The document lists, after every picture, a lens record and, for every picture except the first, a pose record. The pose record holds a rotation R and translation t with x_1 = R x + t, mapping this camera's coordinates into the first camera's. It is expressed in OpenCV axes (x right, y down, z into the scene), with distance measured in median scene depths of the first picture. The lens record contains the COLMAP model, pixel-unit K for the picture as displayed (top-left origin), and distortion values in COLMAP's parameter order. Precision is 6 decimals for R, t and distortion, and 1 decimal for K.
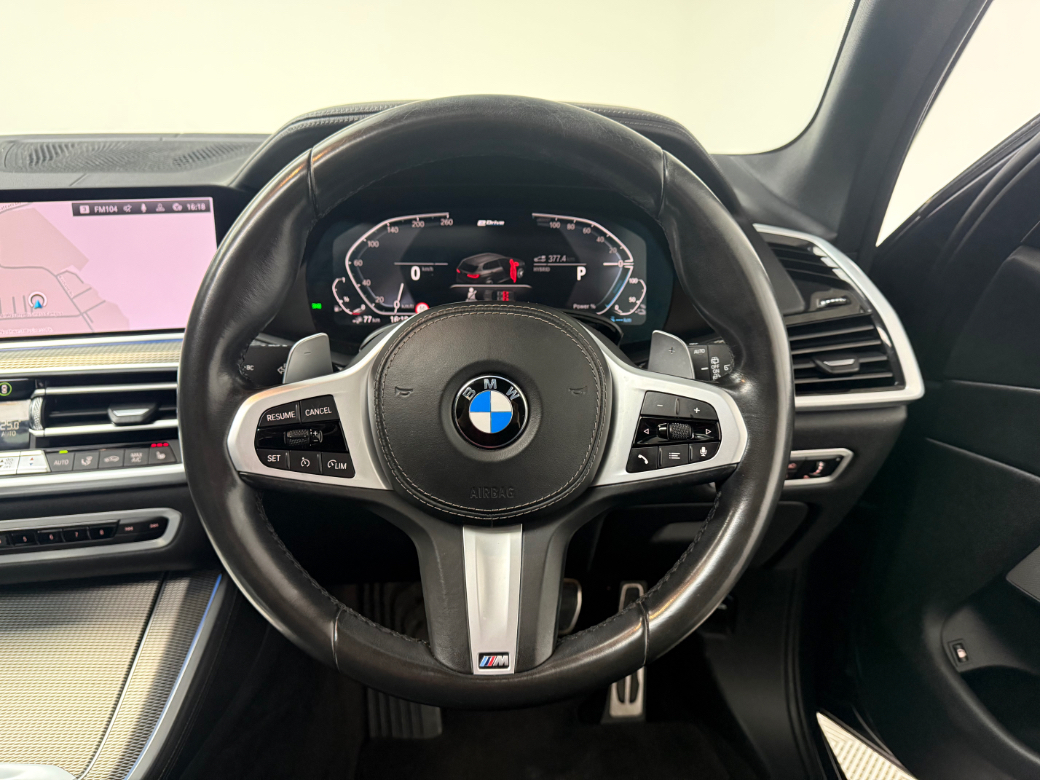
lens RADIAL K [[724.5, 0, 520.6], [0, 724.5, 391.0], [0, 0, 1]] dist [-0.010285, -0.003281]
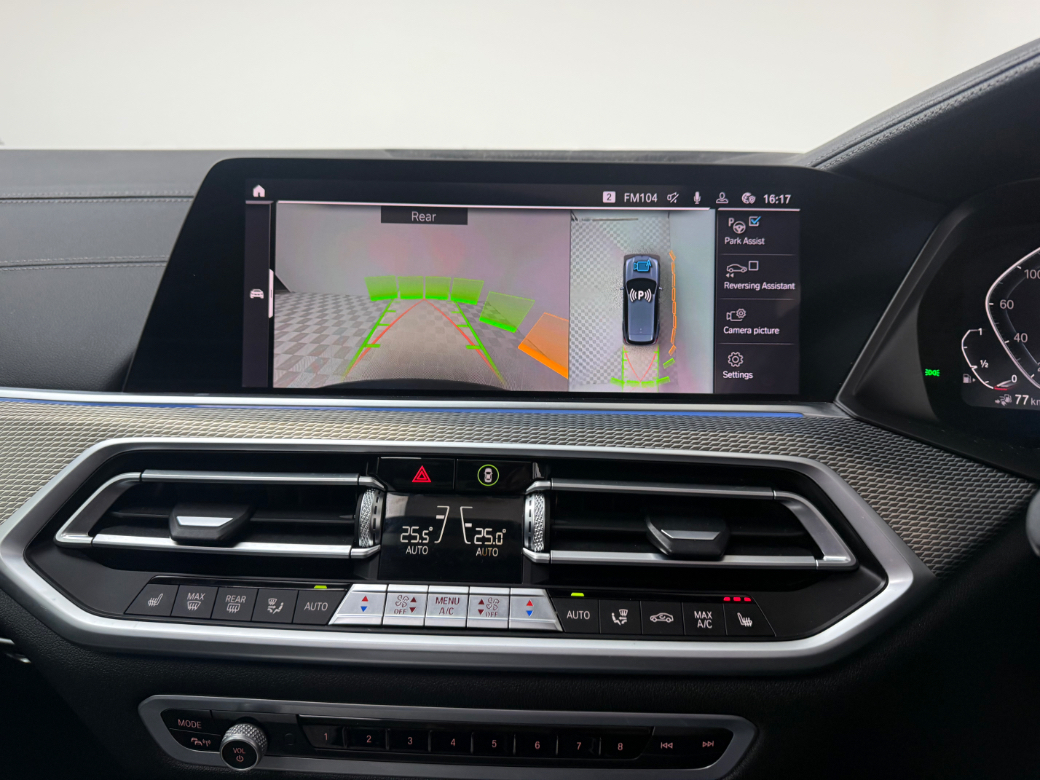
lens RADIAL K [[724.5, 0, 519.5], [0, 724.5, 389.3], [0, 0, 1]] dist [-0.010285, -0.003281]
pose [[0.975906, 0.062042, -0.209185, -0.538196], [-0.086907, 0.989918, -0.111845, -0.008067], [0.200137, 0.127330, 0.971459, 0.391538]]
